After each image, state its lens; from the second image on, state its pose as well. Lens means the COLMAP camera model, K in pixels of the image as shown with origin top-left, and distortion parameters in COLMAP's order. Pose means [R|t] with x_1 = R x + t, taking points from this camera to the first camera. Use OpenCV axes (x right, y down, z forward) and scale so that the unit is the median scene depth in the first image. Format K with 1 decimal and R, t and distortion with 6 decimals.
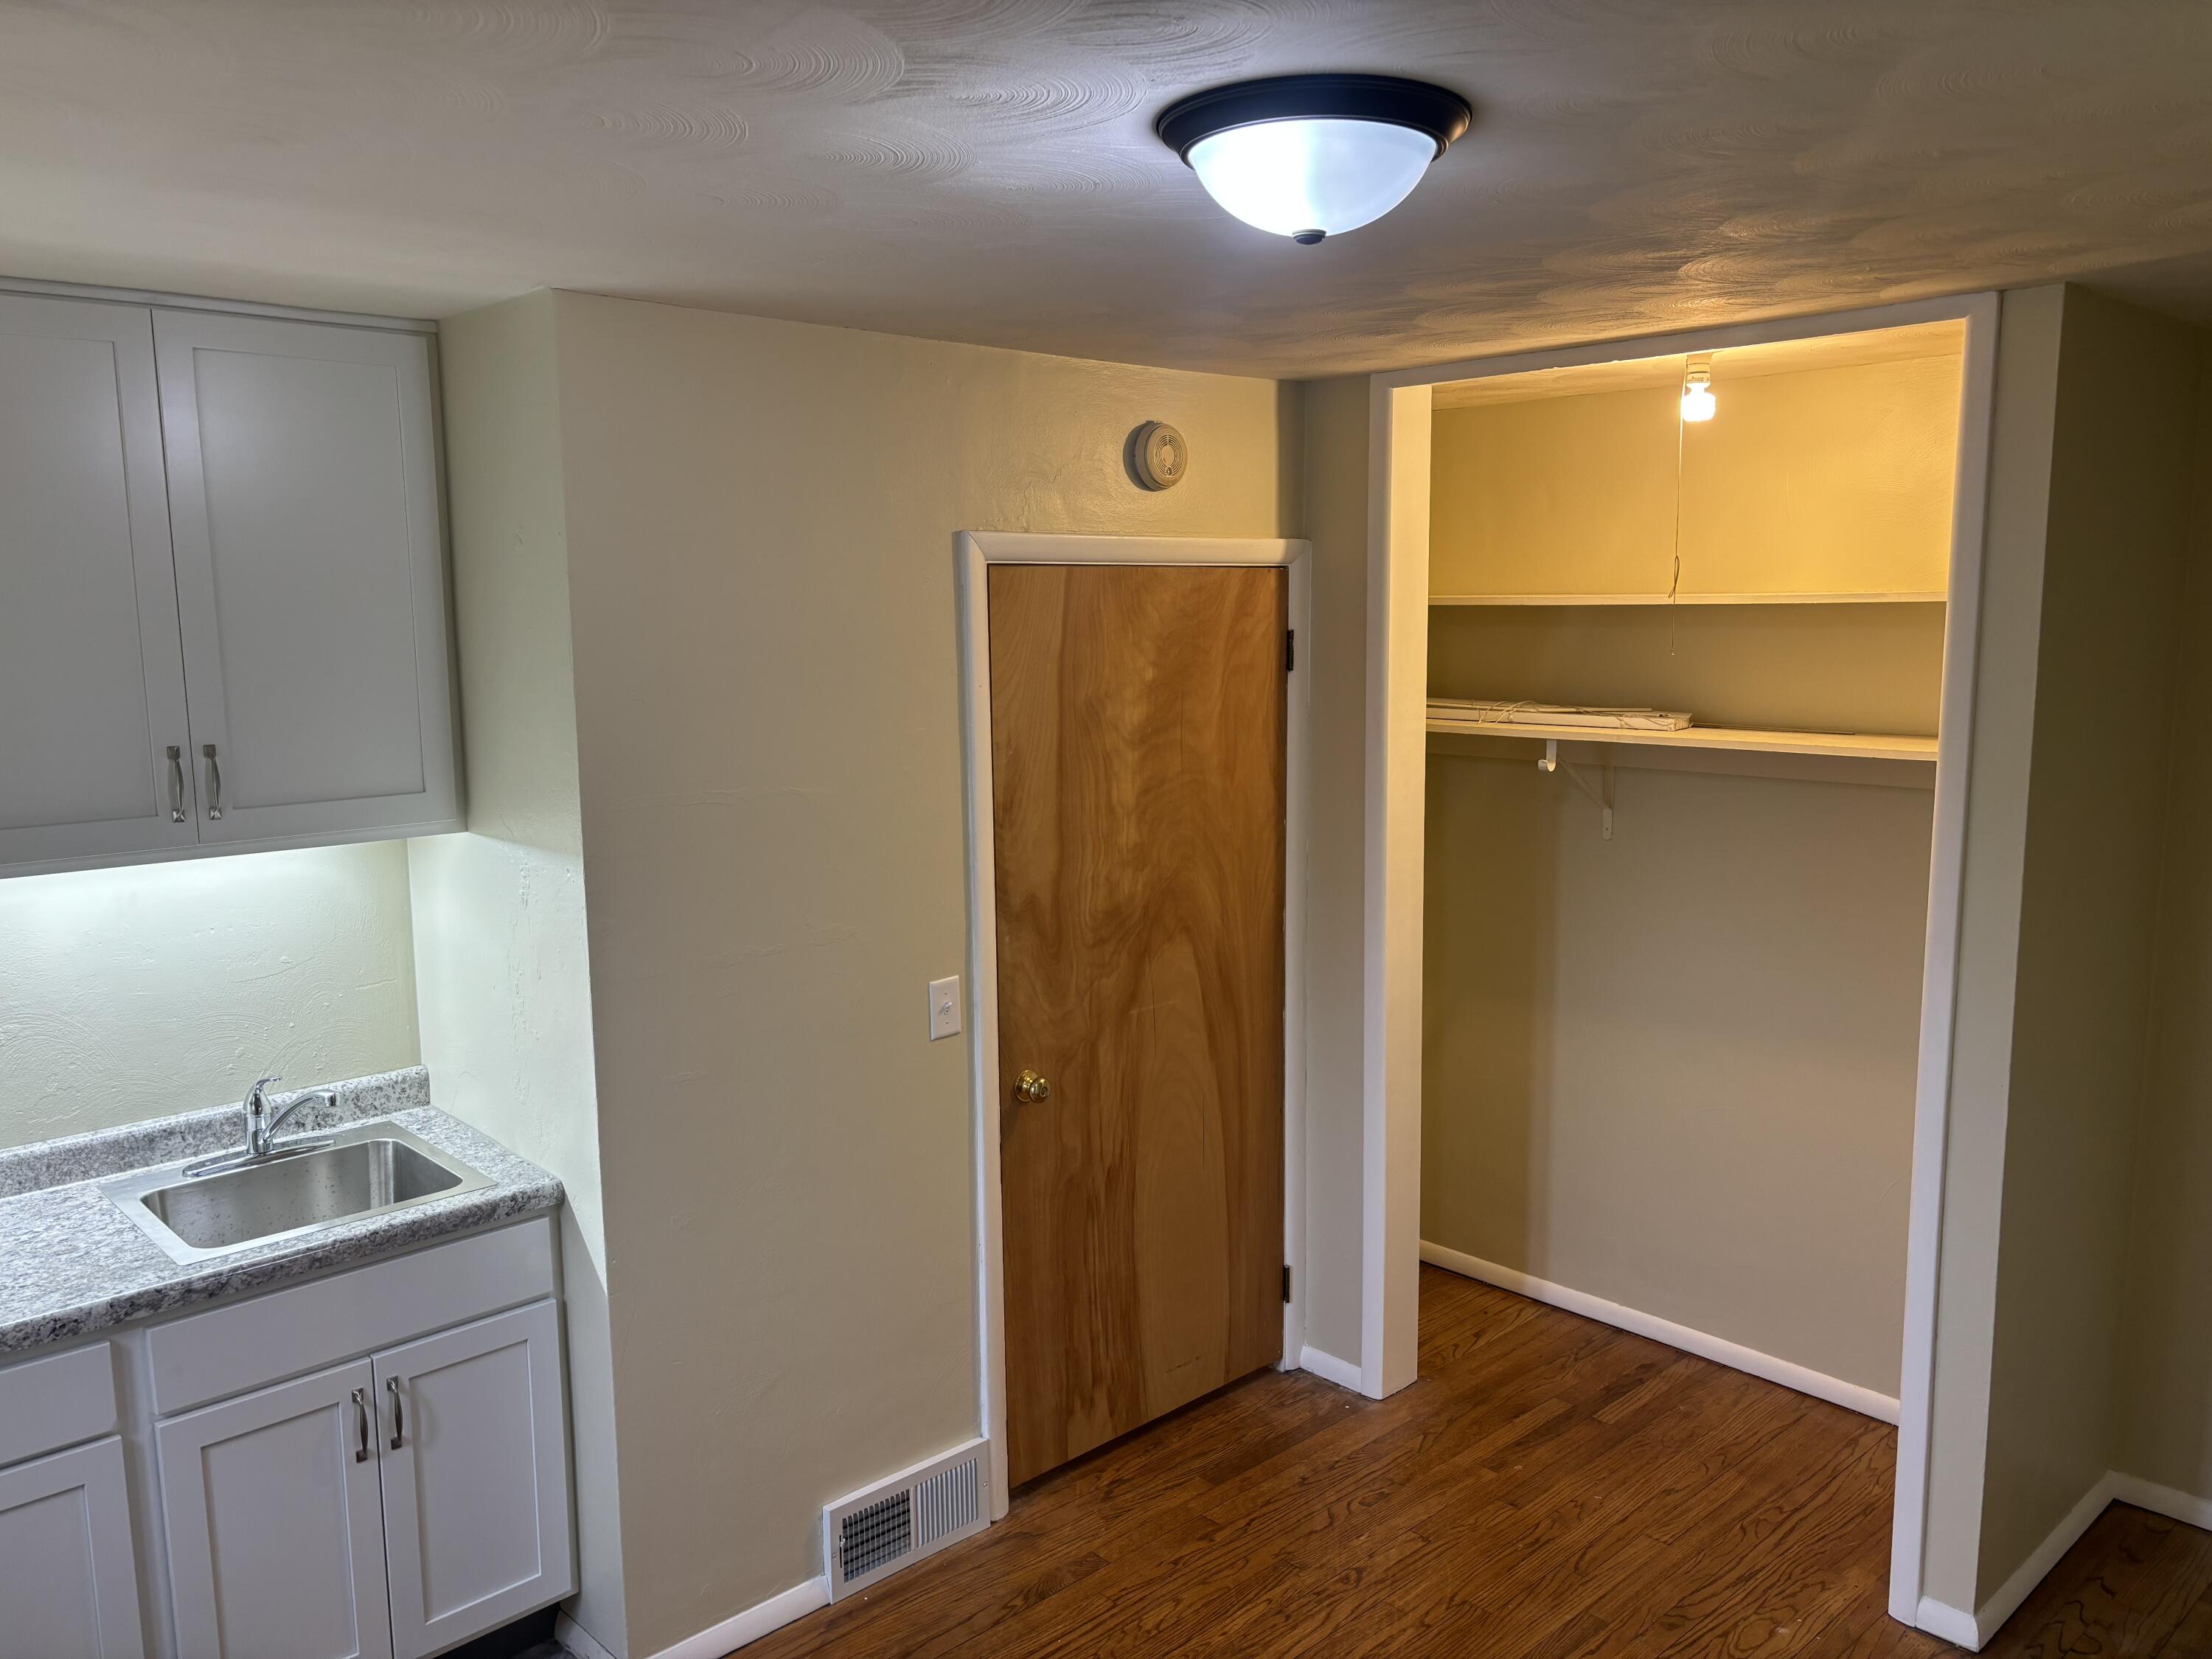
lens RADIAL K [[1688.8, 0, 1106.0], [0, 1688.8, 829.5], [0, 0, 1]] dist [0.025245, -0.009666]
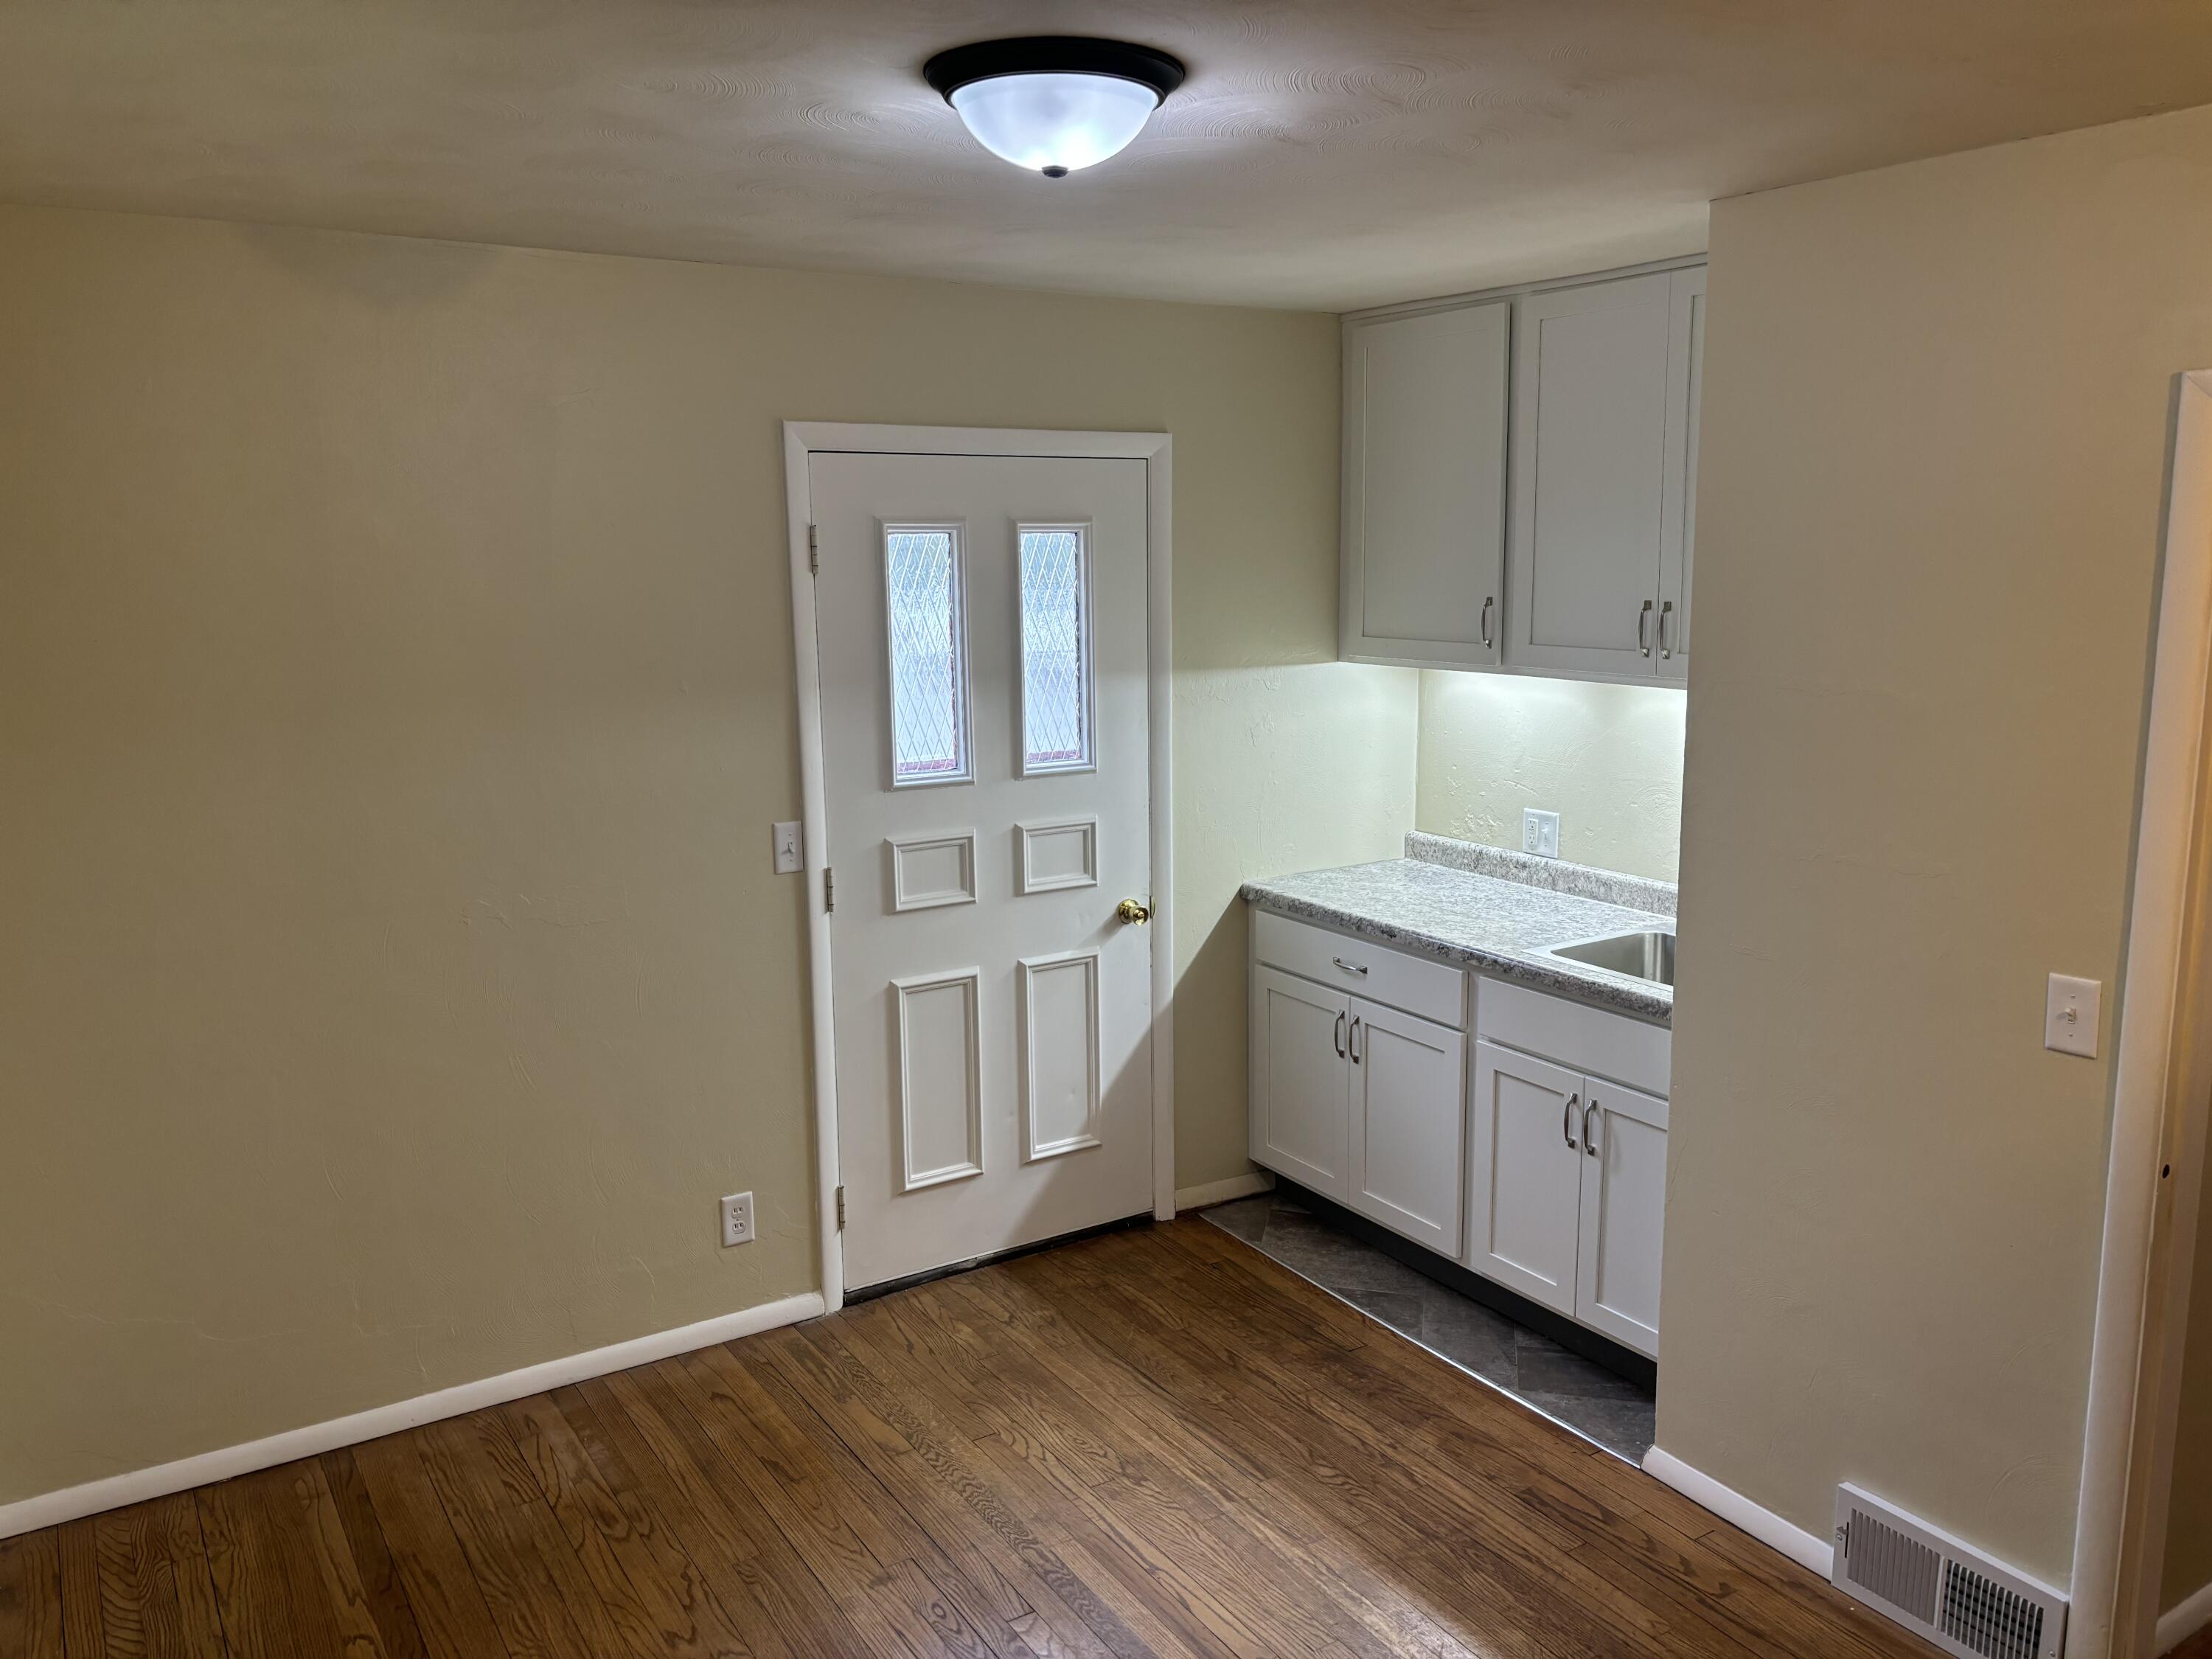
lens RADIAL K [[1688.8, 0, 1106.0], [0, 1688.8, 829.5], [0, 0, 1]] dist [0.025245, -0.009666]
pose [[-0.198701, 0.178801, -0.963612, 0.841659], [-0.126637, 0.970291, 0.206153, -0.092516], [0.971844, 0.162992, -0.170155, 0.815375]]
